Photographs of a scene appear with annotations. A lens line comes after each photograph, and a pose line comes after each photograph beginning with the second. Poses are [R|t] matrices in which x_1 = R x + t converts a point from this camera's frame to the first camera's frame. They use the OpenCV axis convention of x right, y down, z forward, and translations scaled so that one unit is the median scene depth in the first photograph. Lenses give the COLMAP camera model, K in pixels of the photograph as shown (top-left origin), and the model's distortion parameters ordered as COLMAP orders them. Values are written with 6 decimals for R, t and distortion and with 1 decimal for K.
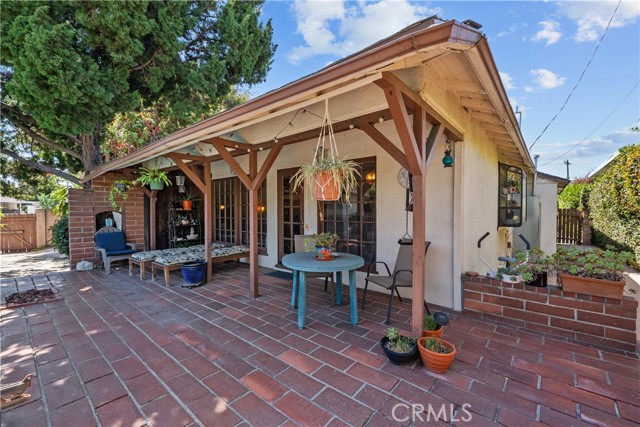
lens RADIAL K [[282.6, 0, 317.3], [0, 282.6, 212.3], [0, 0, 1]] dist [0.010852, -0.000087]
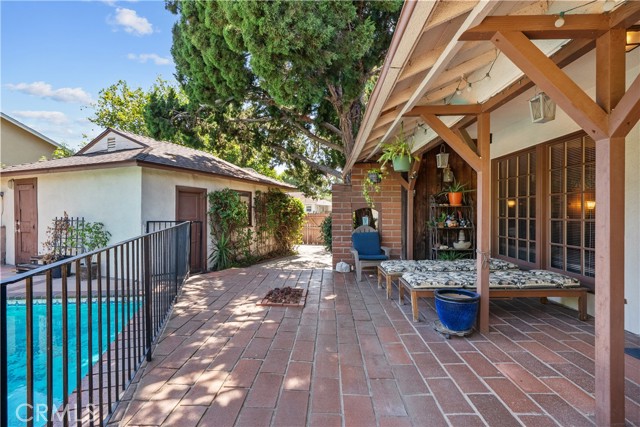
lens RADIAL K [[295.3, 0, 324.0], [0, 295.3, 214.2], [0, 0, 1]] dist [0.004616, 0.000965]
pose [[0.632492, 0.007433, -0.774531, -0.113118], [-0.011027, 0.999939, 0.000591, 0.016722], [0.774489, 0.008167, 0.632535, 0.330408]]
